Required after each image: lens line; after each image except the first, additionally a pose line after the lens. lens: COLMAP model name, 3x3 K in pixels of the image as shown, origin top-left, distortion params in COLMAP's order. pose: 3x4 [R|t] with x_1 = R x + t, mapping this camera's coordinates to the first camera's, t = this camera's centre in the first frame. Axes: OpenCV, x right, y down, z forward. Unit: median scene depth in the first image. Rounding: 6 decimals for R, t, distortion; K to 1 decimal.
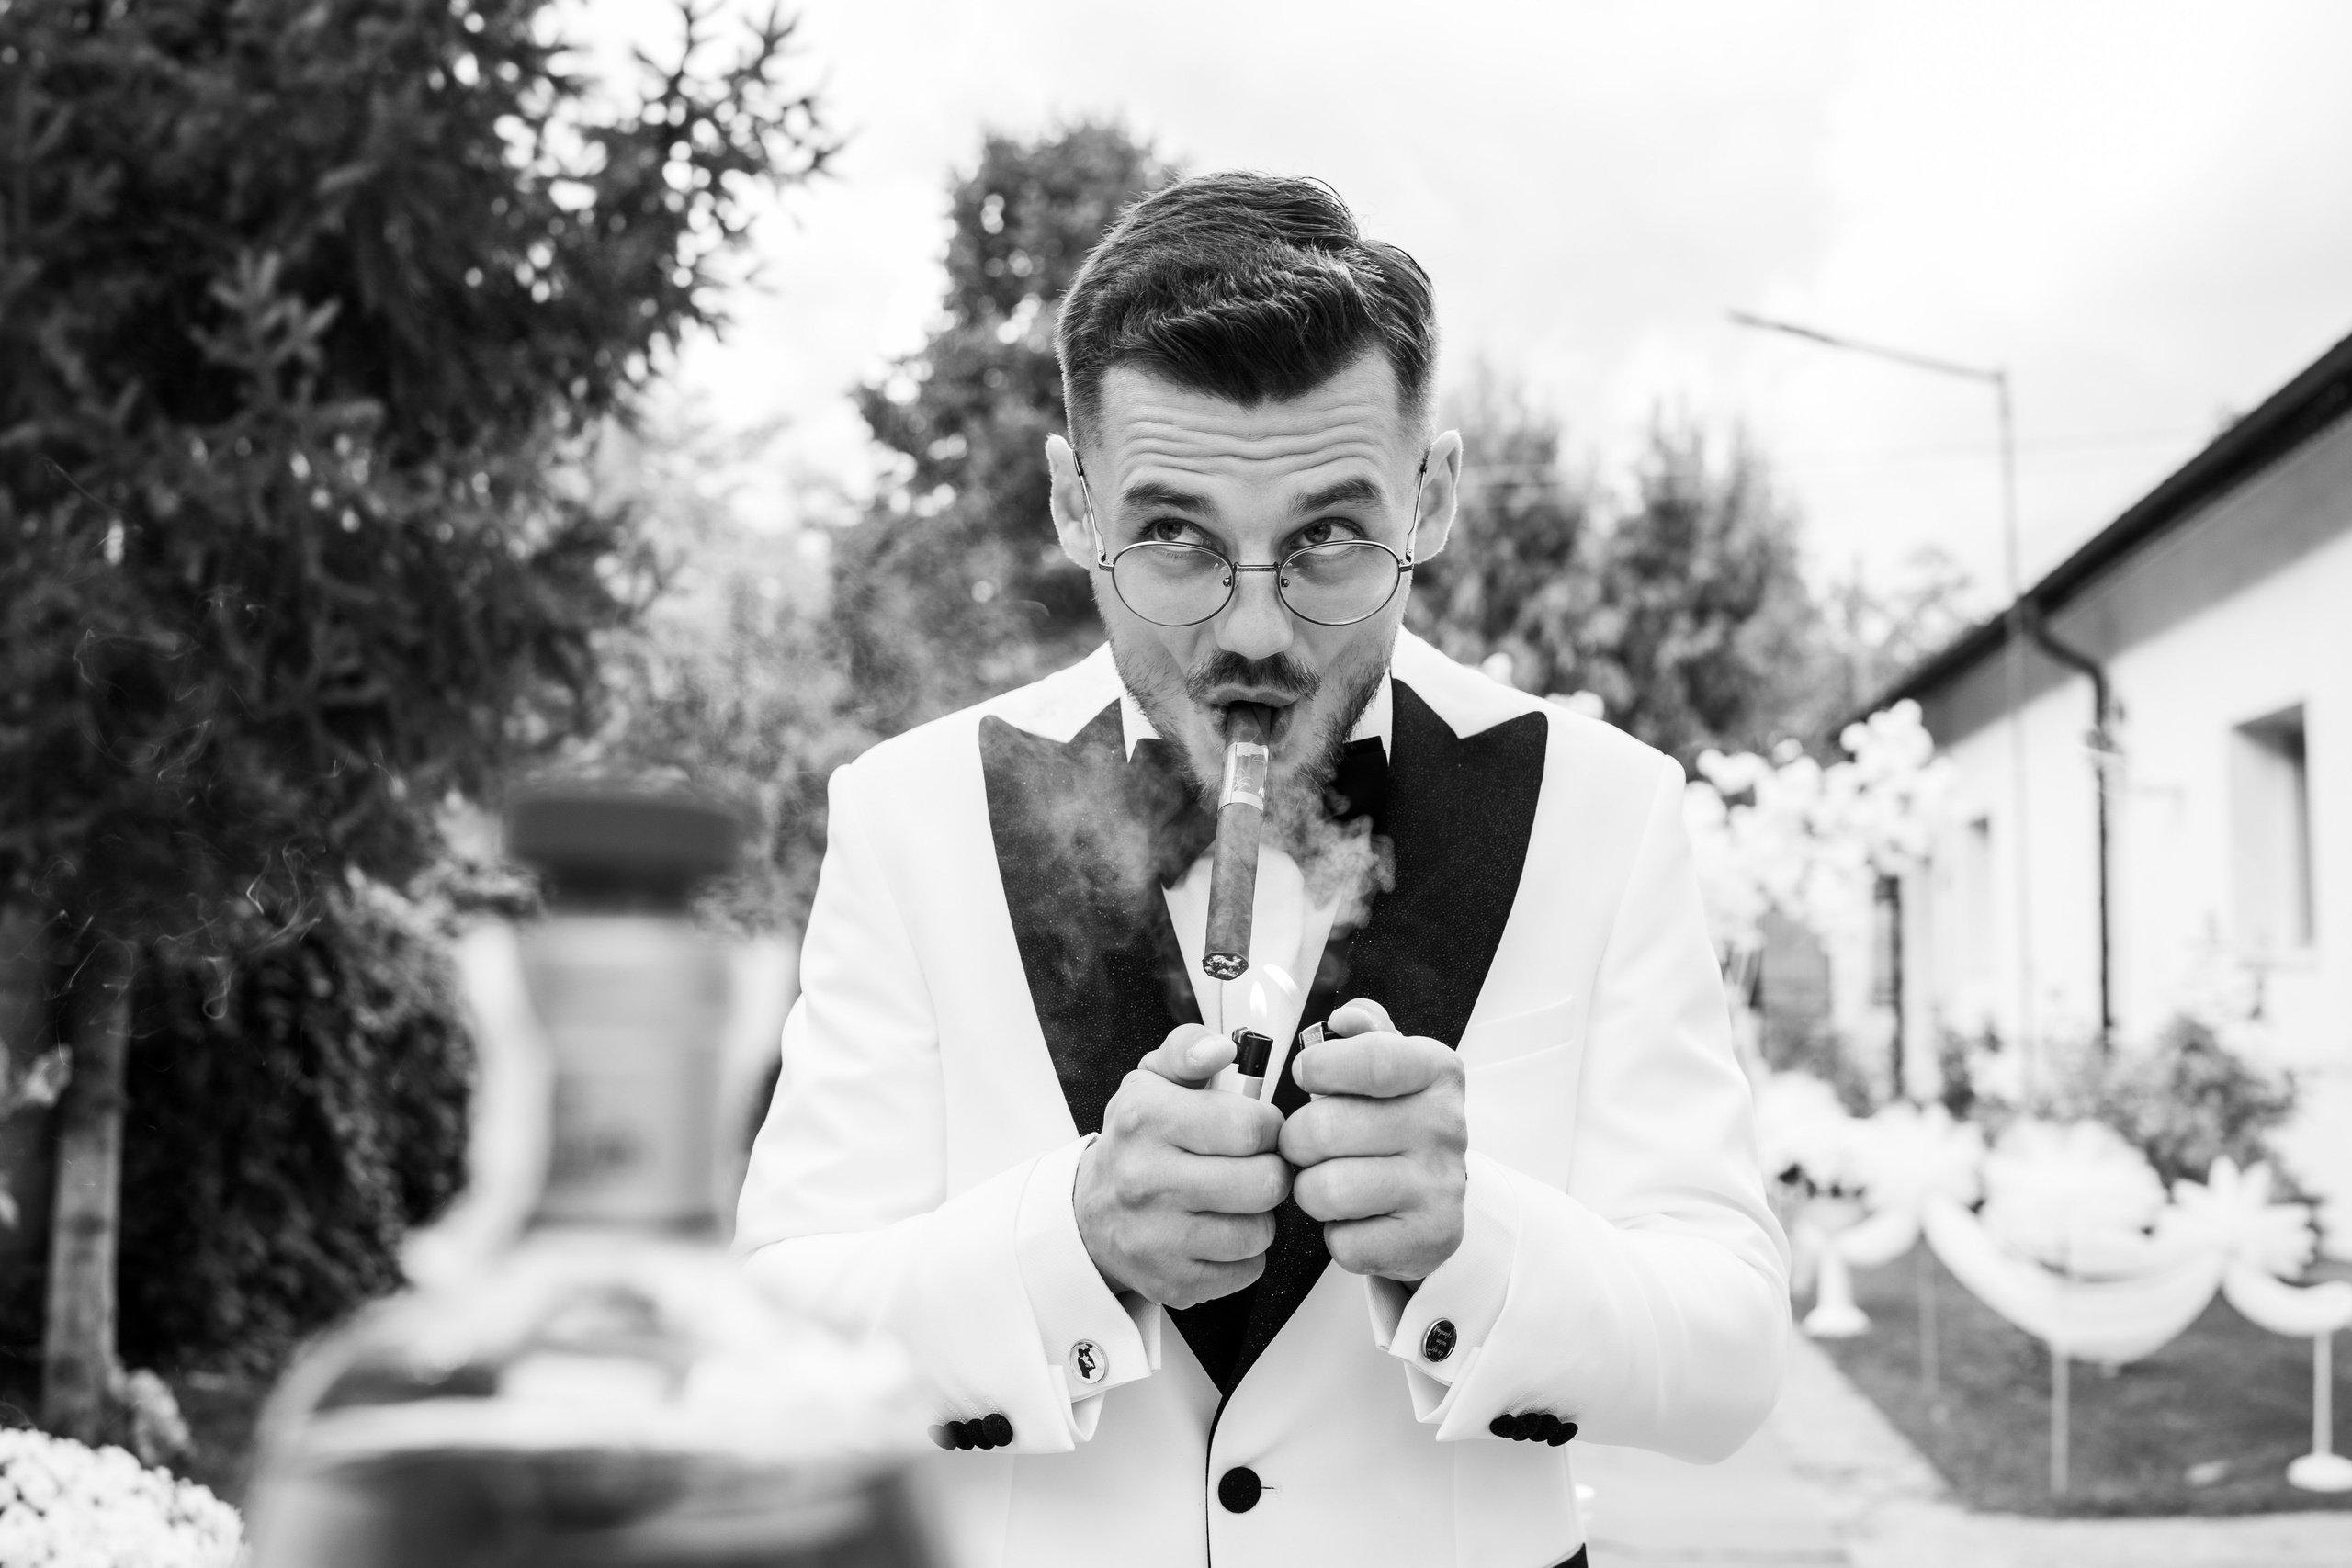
lens RADIAL K [[2310.0, 0, 1178.3], [0, 2310.0, 793.2], [0, 0, 1]] dist [-0.098319, 0.089469]
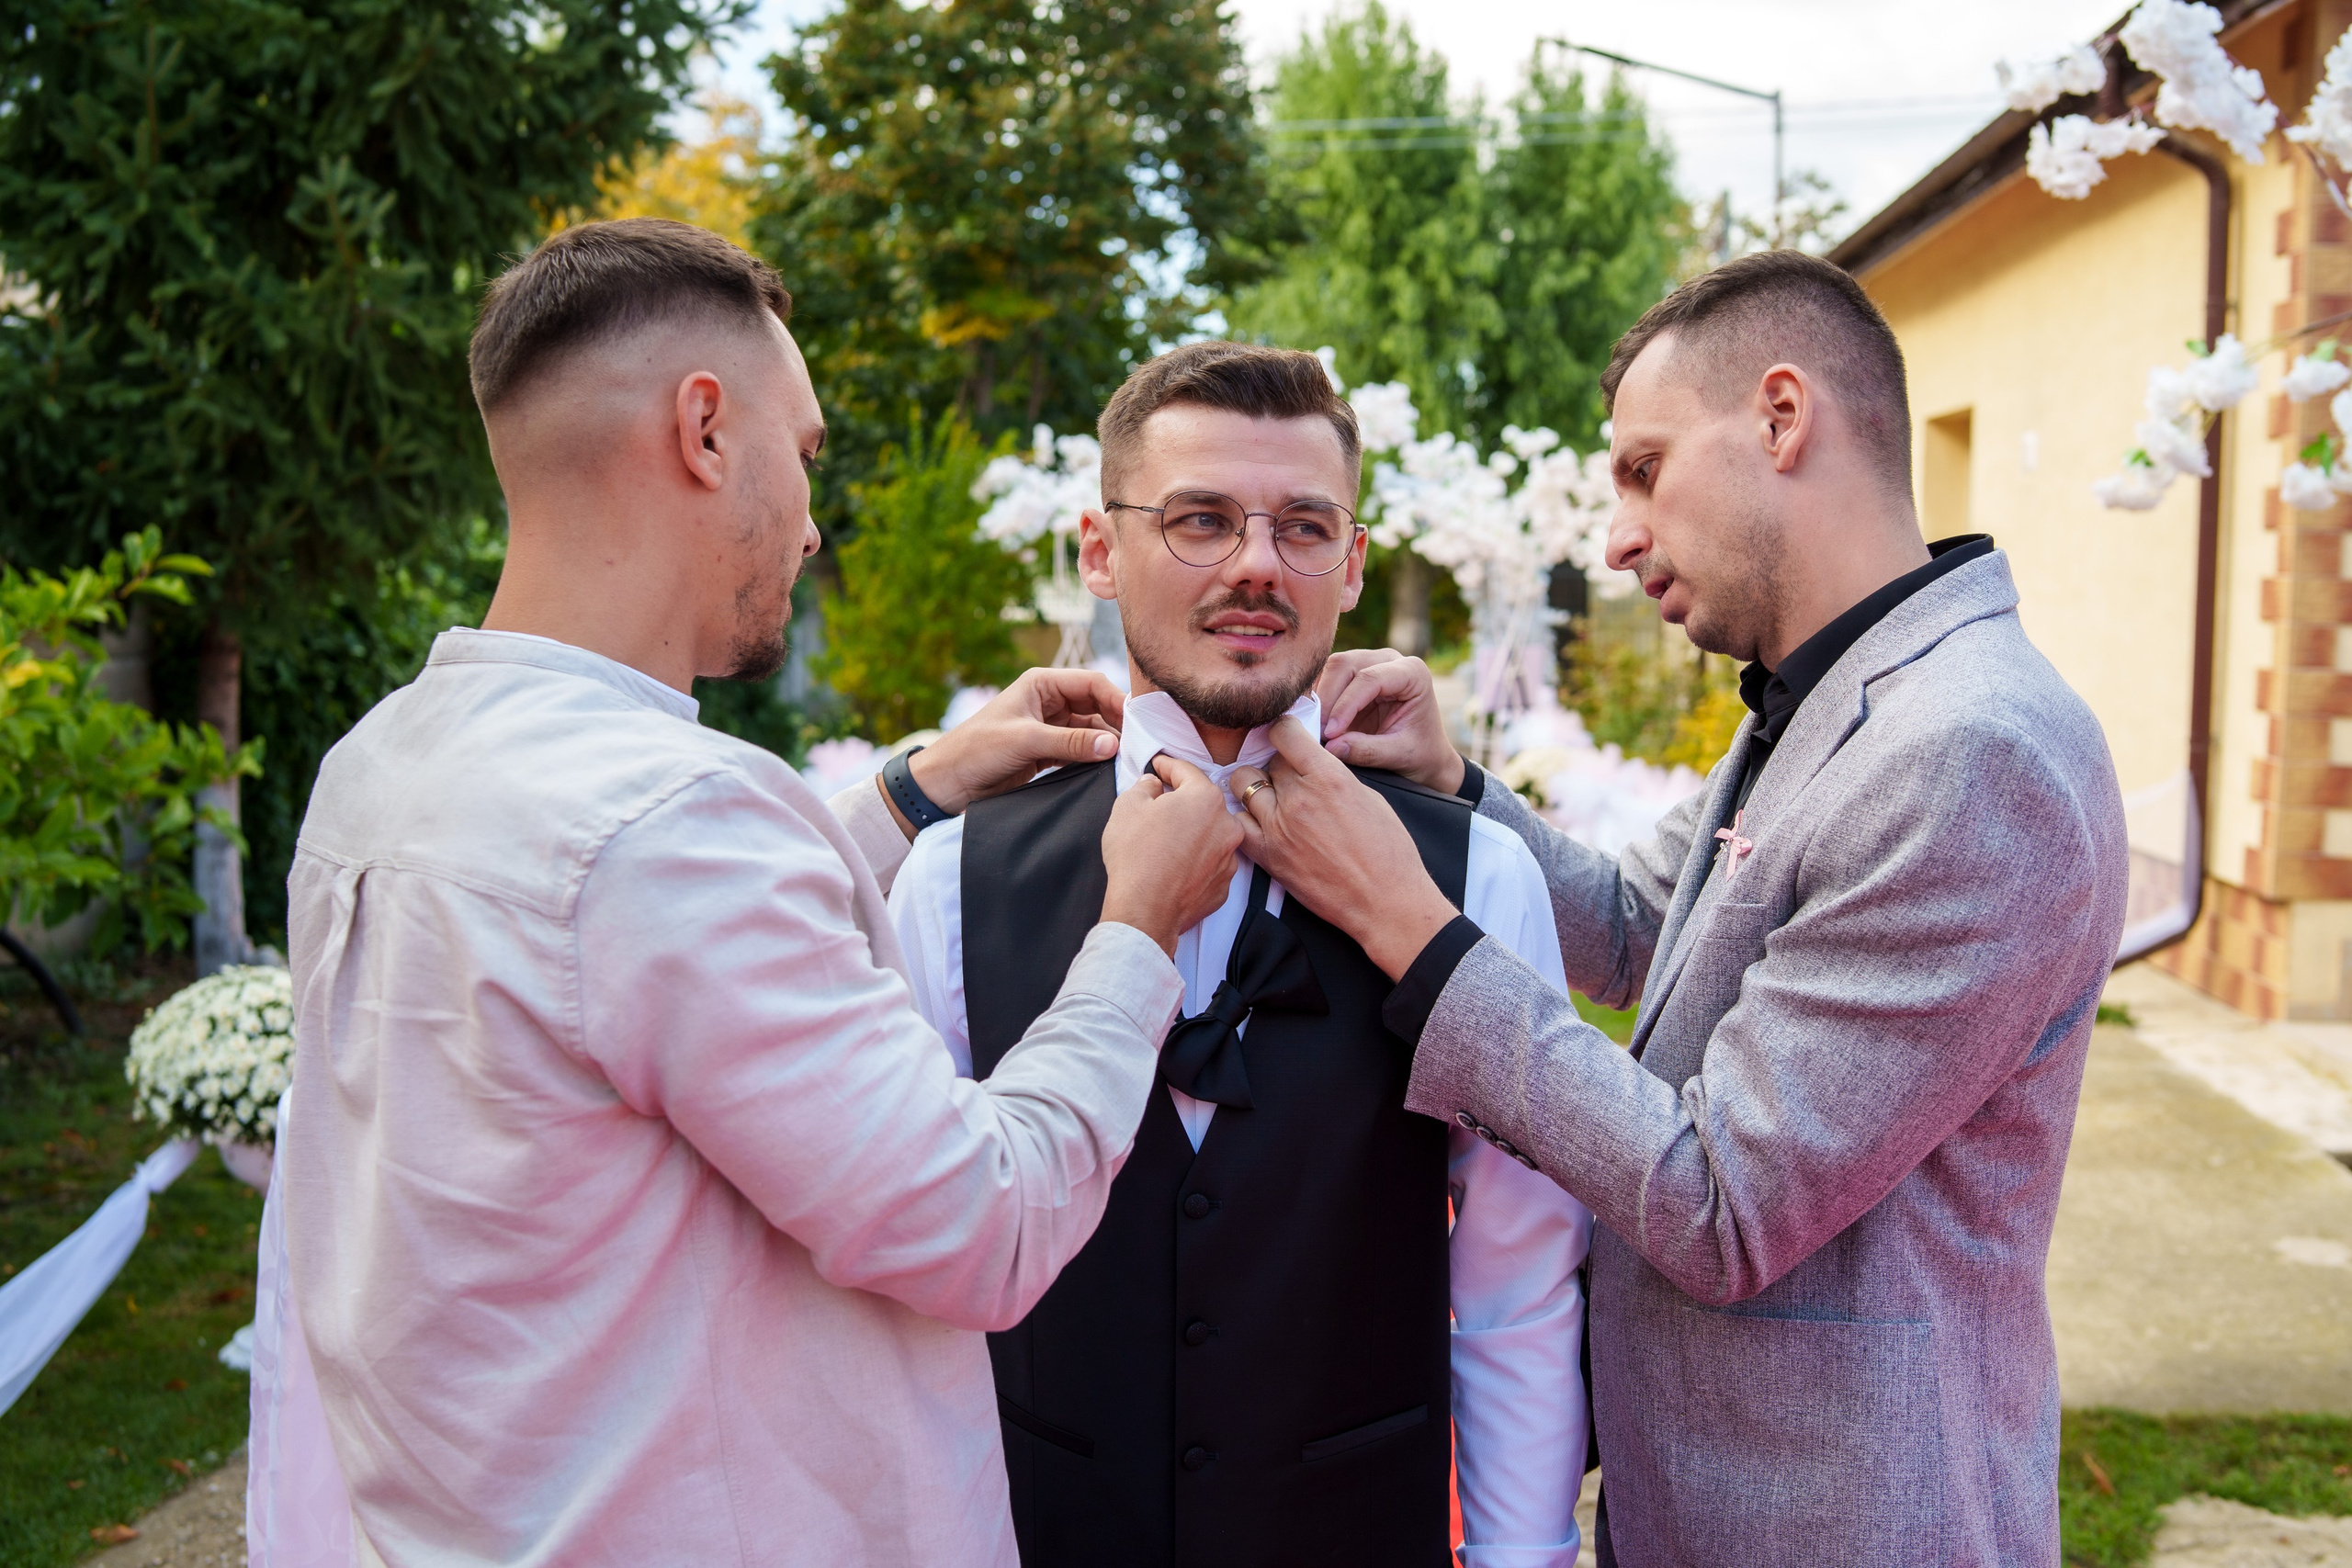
lens RADIAL K [[2258.3, 0, 1176.0], [0, 2258.3, 784.0], [0, 0, 1]] dist [-0.100058, 0.073028]
pose [[0.999417, 0.000301, 0.034149, 0.024440], [-0.006275, 0.984557, 0.174953, -0.040818], [-0.033569, -0.175065, 0.983984, -0.165503]]
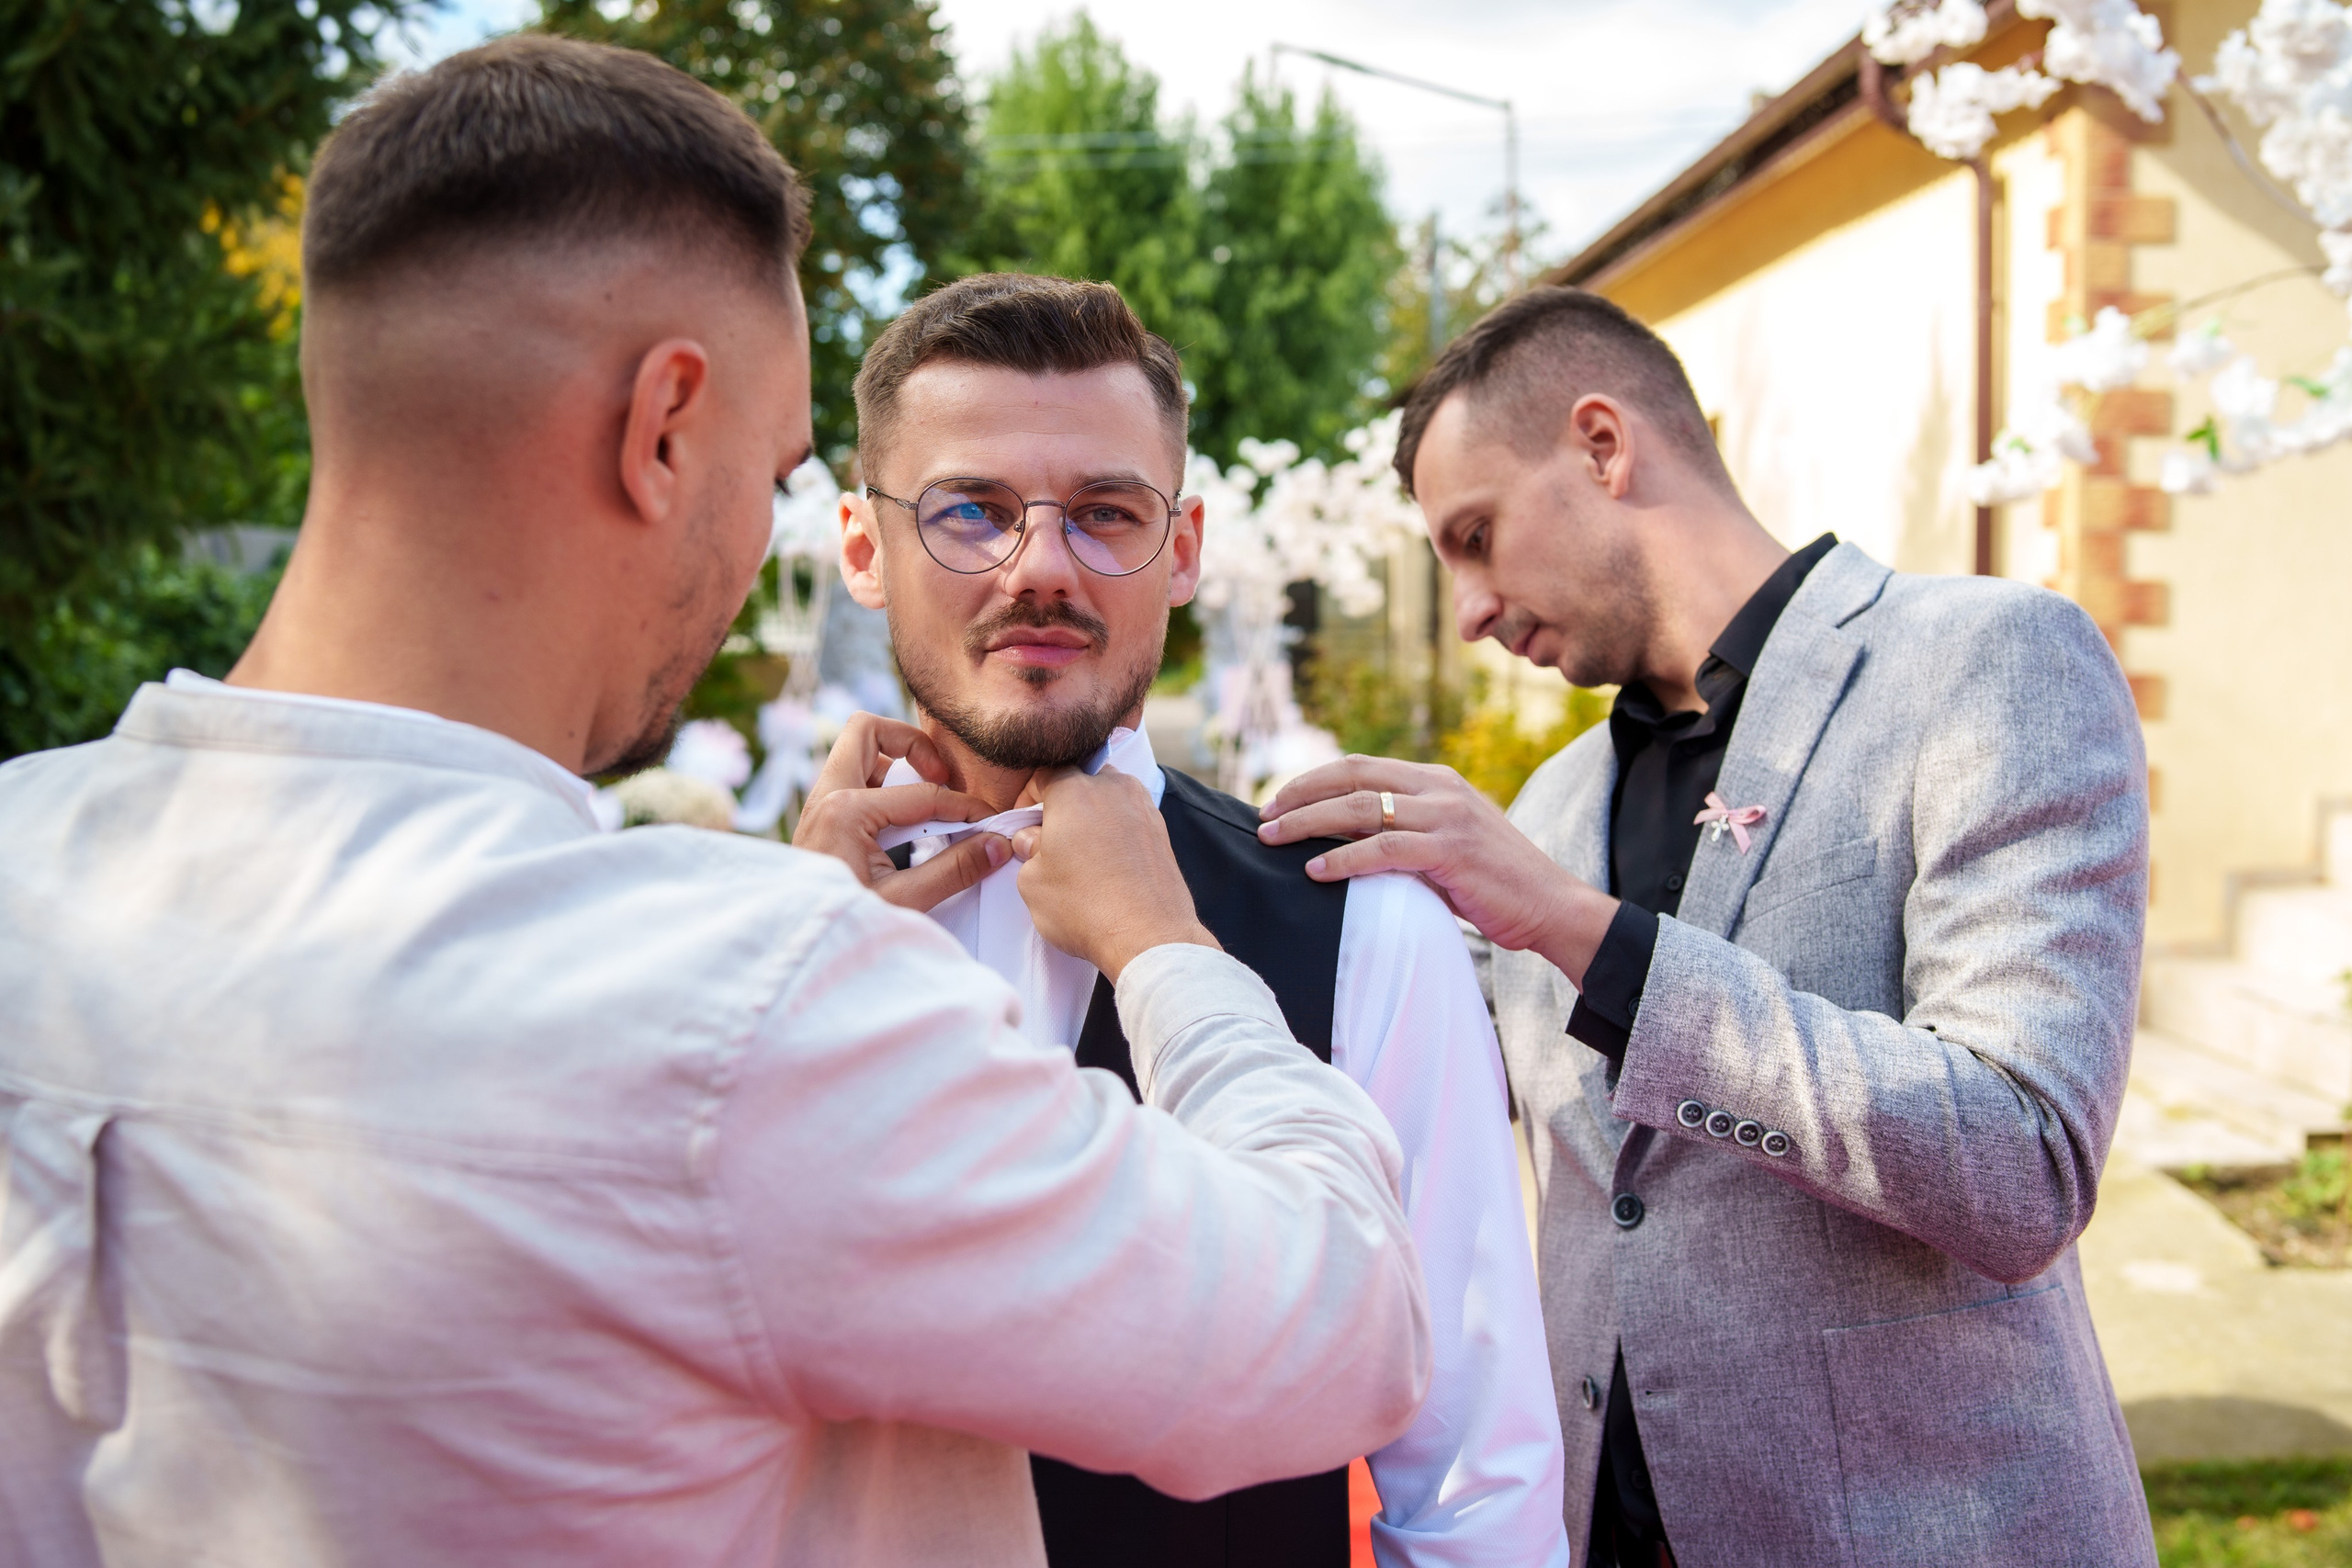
lens RADIAL K [[2258.3, 0, 1176.0], [0, 2258.3, 784.0], [0, 0, 1]] dist [-0.100058, 0.073028]
pose [[0.987104, -0.026901, 0.157803, 0.015596], [0.000662, 0.986457, 0.164020, -0.035763], [-0.160079, -0.161801, 0.973753, -0.122322]]
